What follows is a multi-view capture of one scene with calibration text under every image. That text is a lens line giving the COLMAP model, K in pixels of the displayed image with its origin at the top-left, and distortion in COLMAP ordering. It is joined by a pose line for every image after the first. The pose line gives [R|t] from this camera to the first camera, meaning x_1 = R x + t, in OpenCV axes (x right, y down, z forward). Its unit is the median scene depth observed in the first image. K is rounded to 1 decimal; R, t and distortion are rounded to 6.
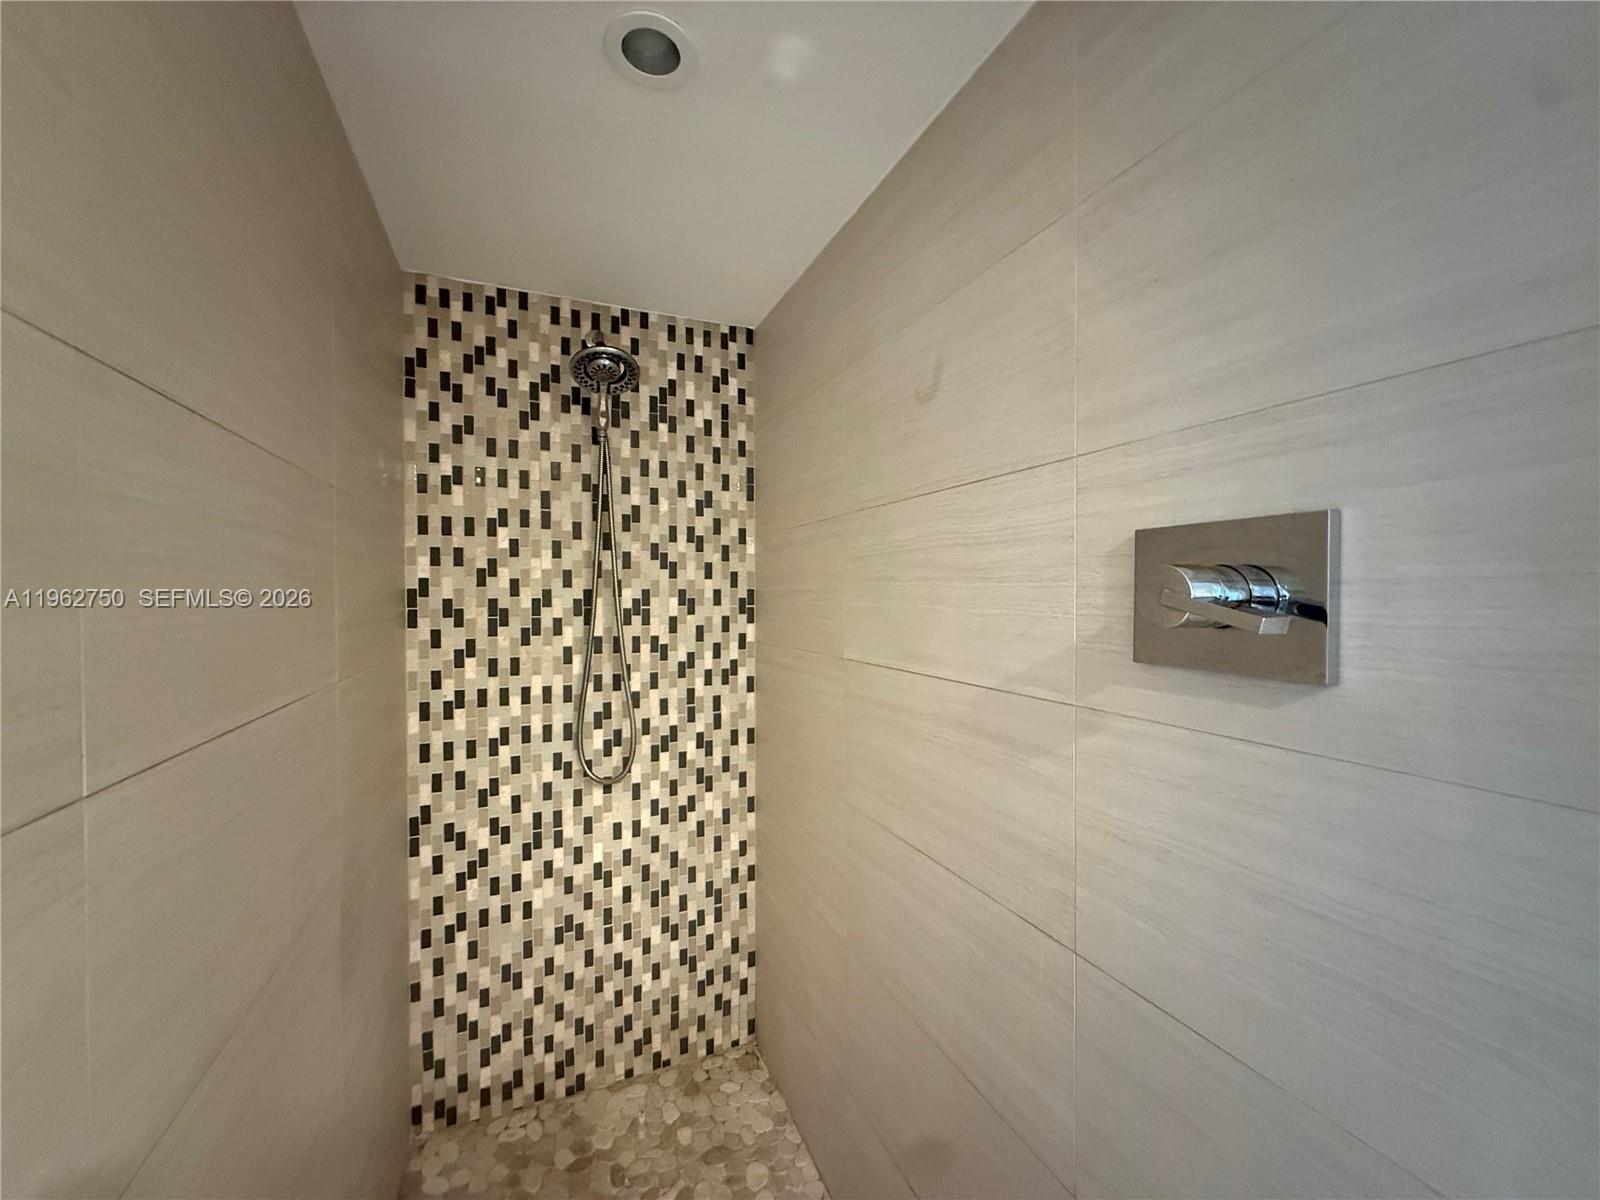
lens RADIAL K [[638.1, 0, 796.5], [0, 638.1, 598.5], [0, 0, 1]] dist [-0.000268, -0.000171]
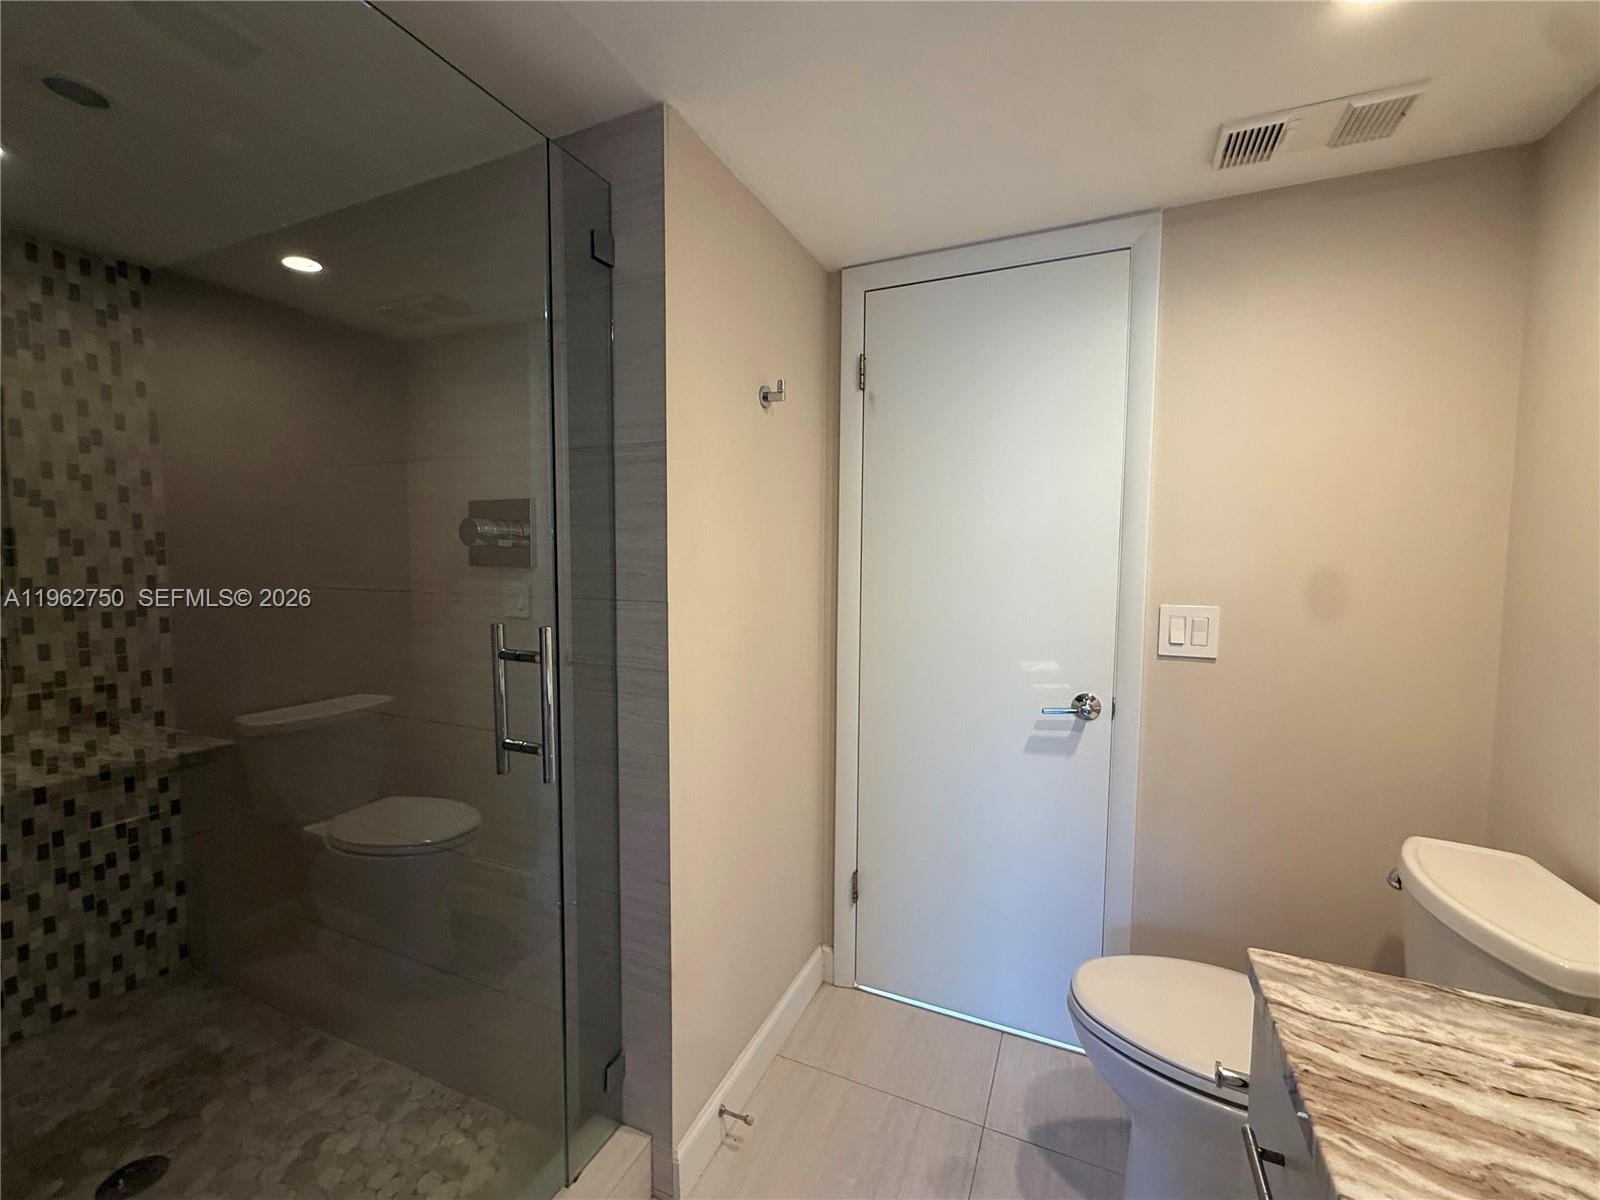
lens RADIAL K [[638.1, 0, 796.5], [0, 638.1, 598.5], [0, 0, 1]] dist [-0.000268, -0.000171]
pose [[0.705527, -0.041228, 0.707483, -0.082509], [-0.008352, 0.997753, 0.066472, 0.015902], [-0.708634, -0.052807, 0.703598, -0.446770]]
